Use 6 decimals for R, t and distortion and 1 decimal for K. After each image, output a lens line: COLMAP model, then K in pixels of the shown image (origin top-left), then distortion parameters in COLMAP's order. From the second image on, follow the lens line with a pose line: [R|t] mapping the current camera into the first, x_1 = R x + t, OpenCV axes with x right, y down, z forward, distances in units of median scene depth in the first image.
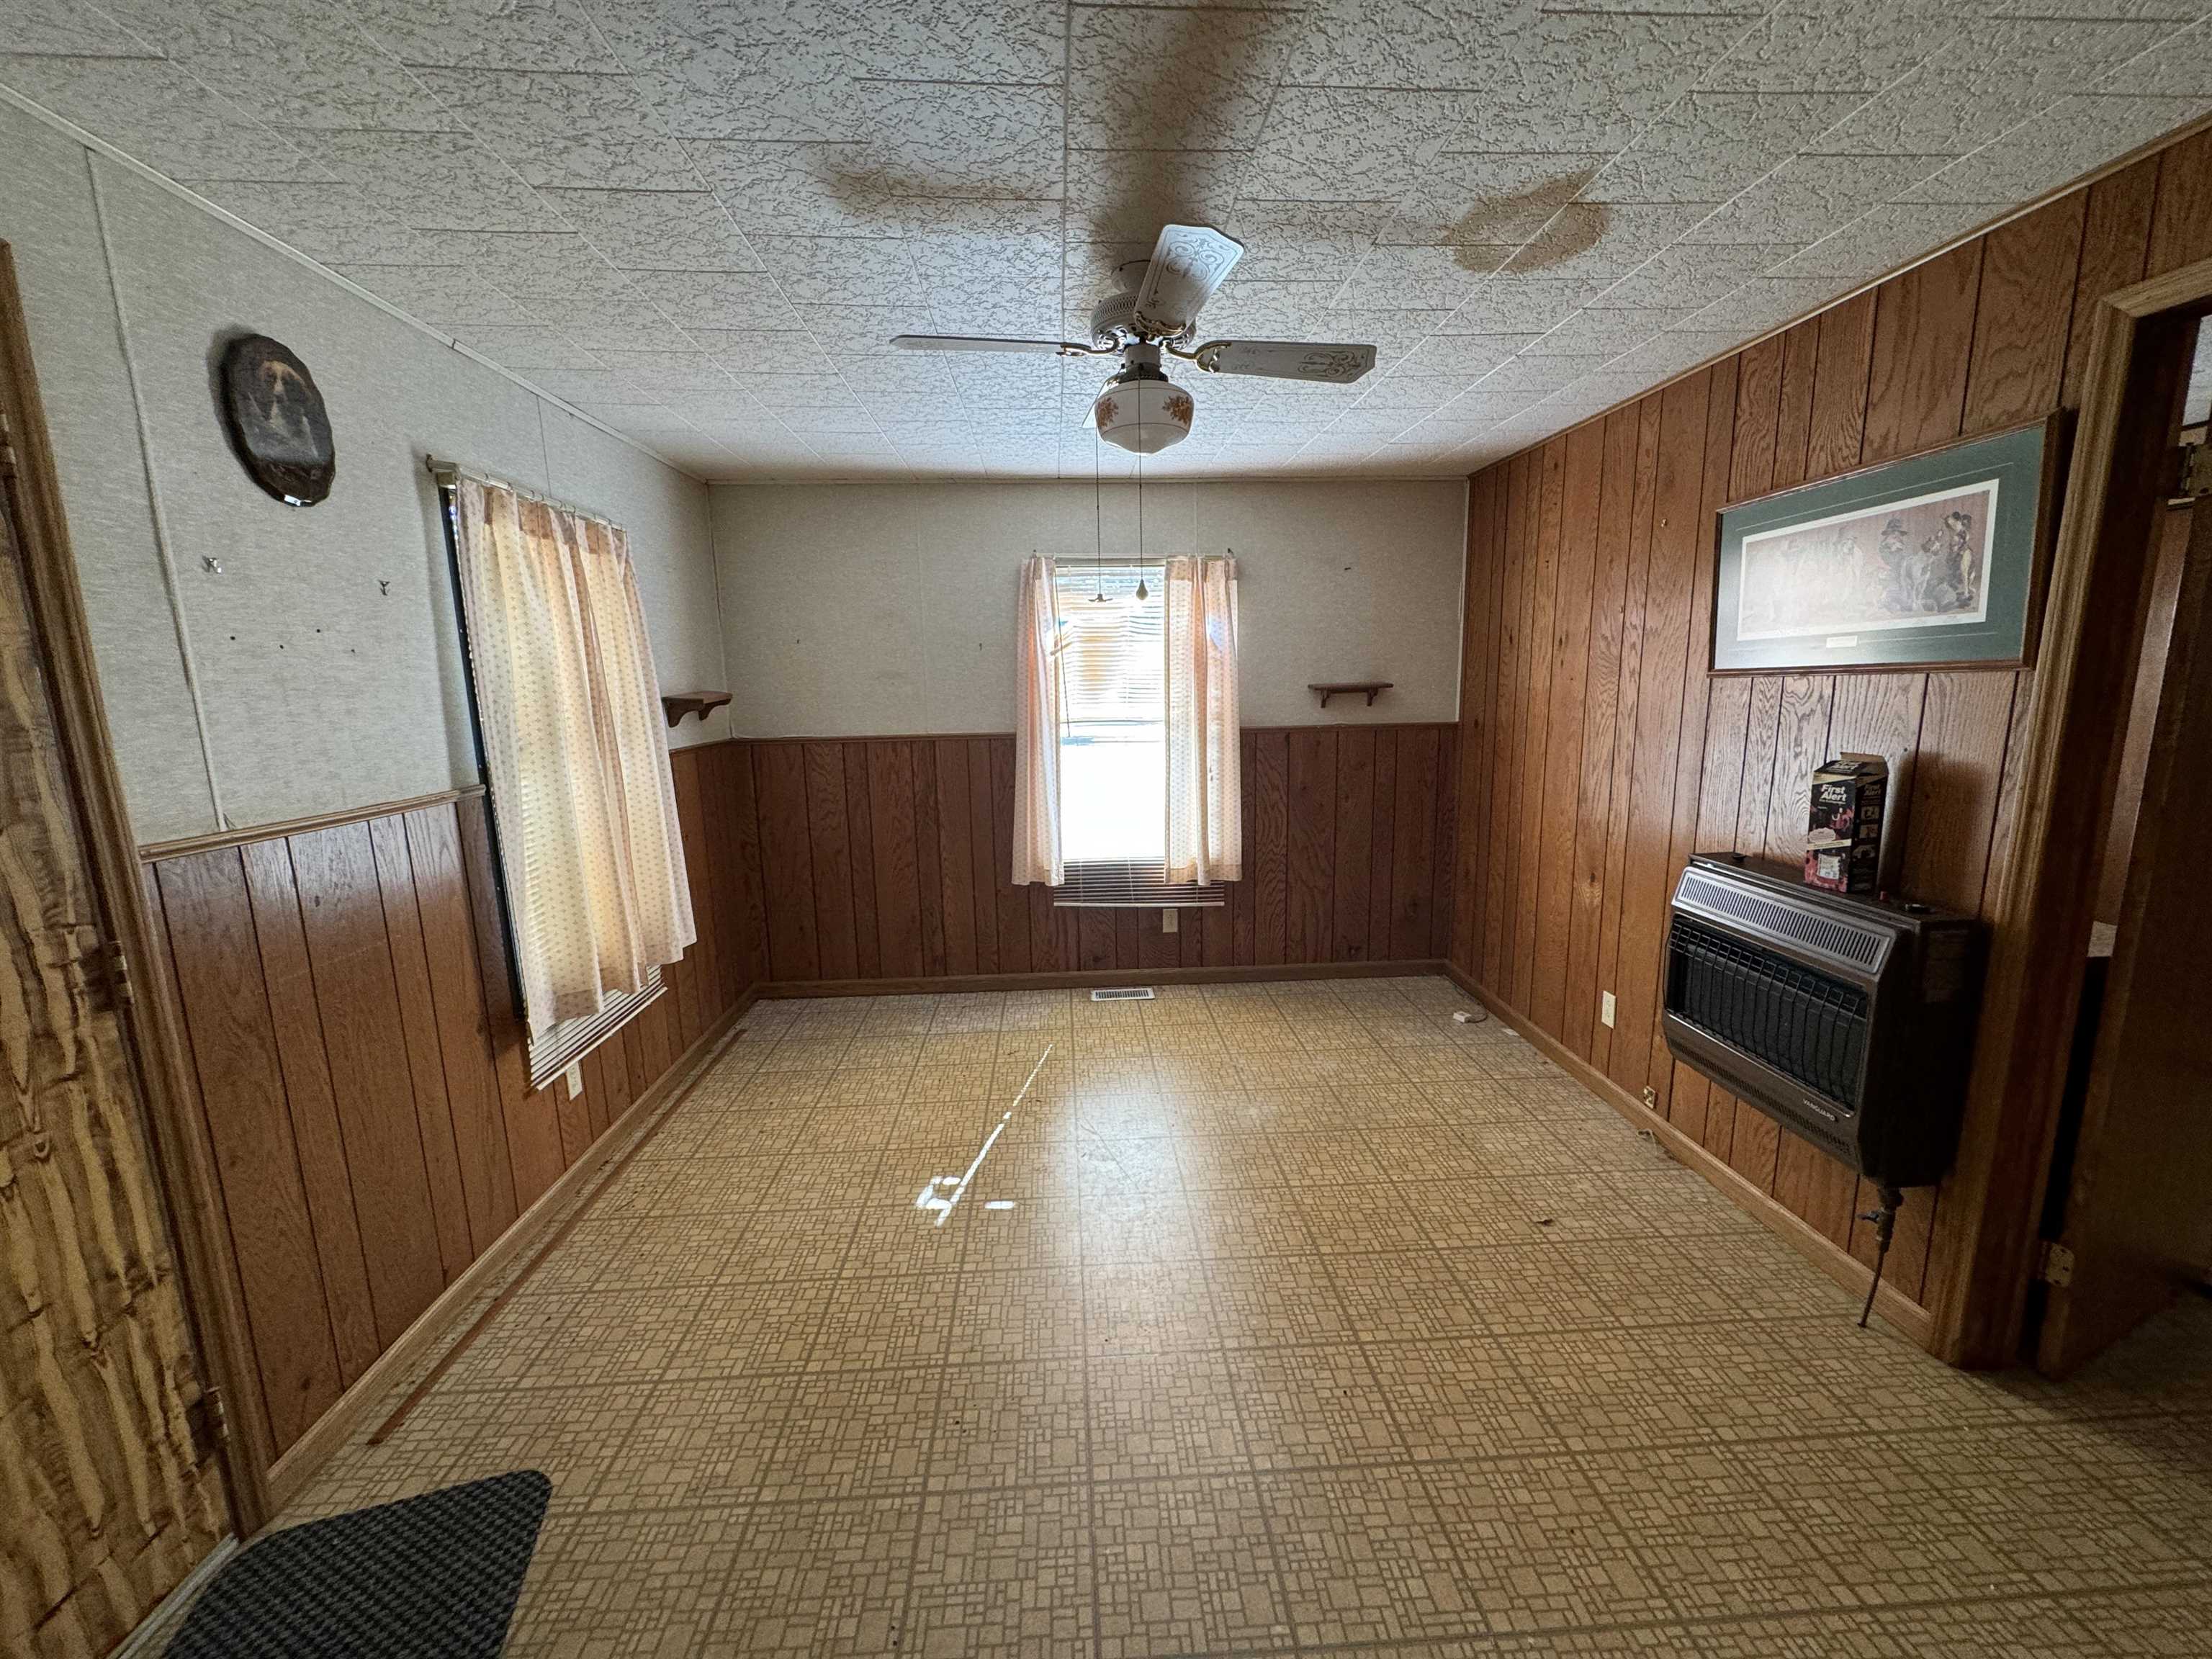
lens RADIAL K [[879.9, 0, 1097.2], [0, 879.9, 833.5], [0, 0, 1]] dist [-0.004388, 0.001103]
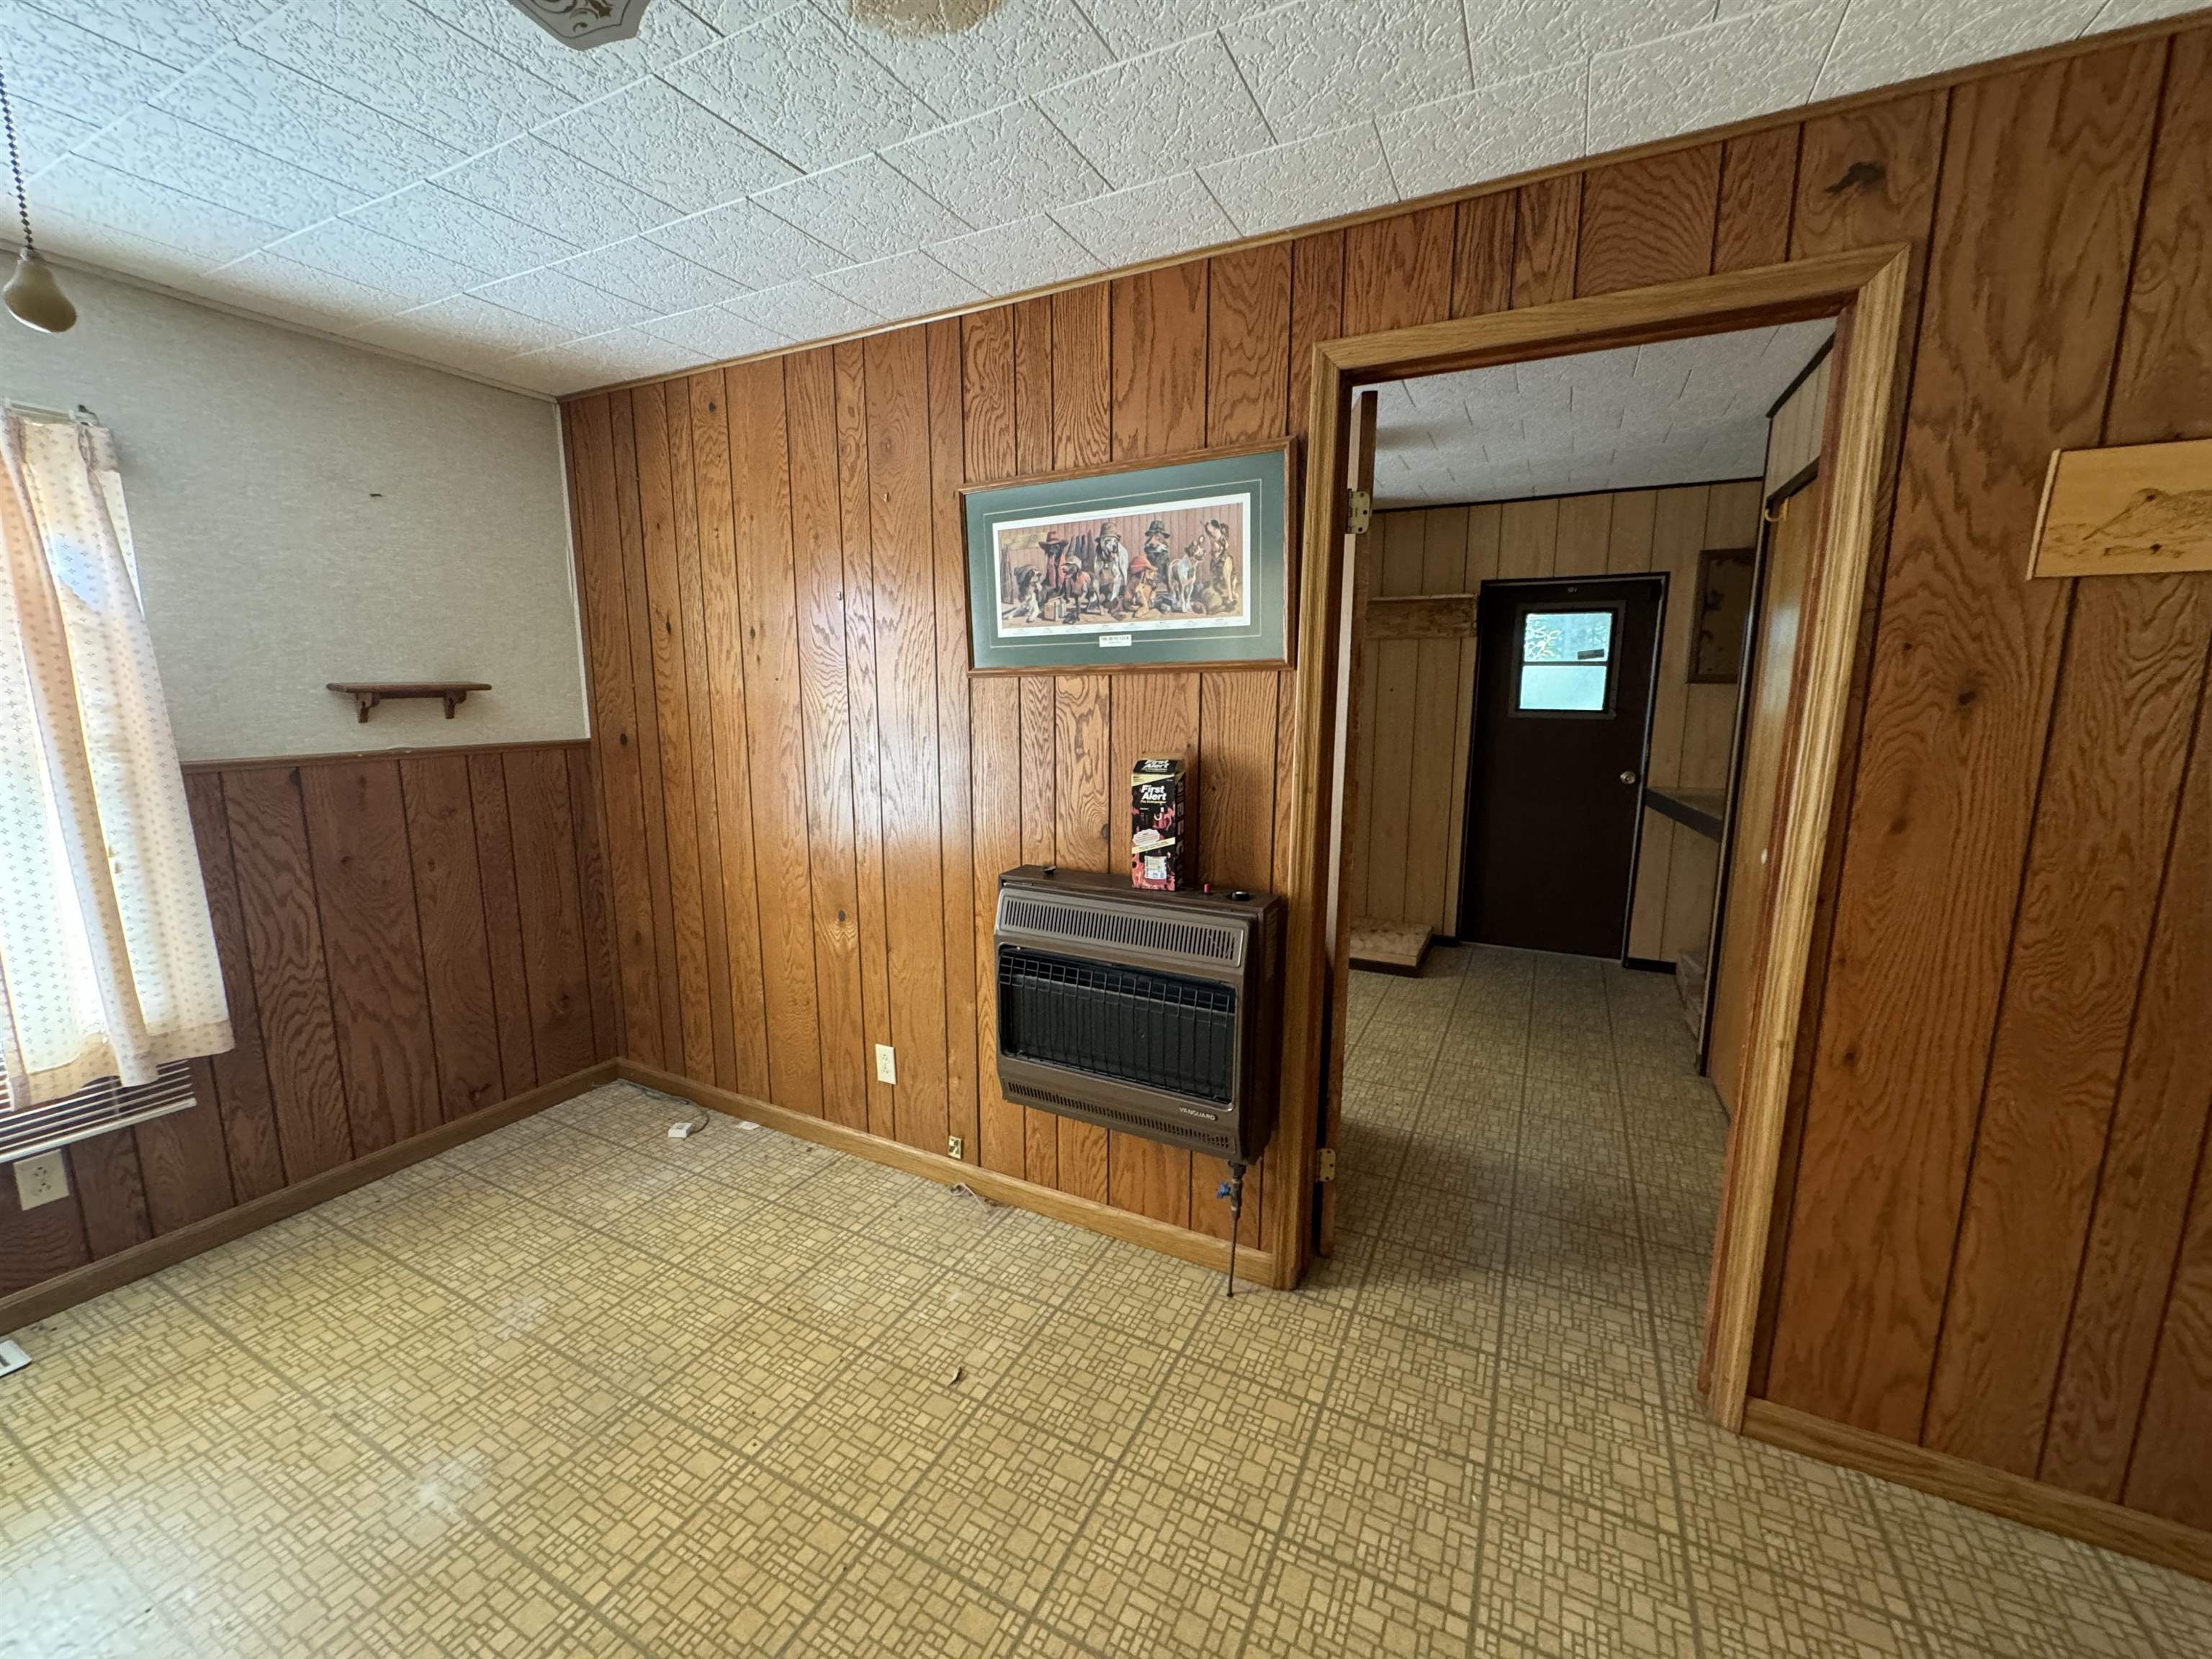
lens RADIAL K [[879.9, 0, 1099.8], [0, 879.9, 827.1], [0, 0, 1]] dist [-0.004388, 0.001103]
pose [[0.493454, -0.118730, 0.861630, -0.032043], [0.141095, 0.988445, 0.055399, -0.055460], [-0.858251, 0.094235, 0.504504, 0.434085]]
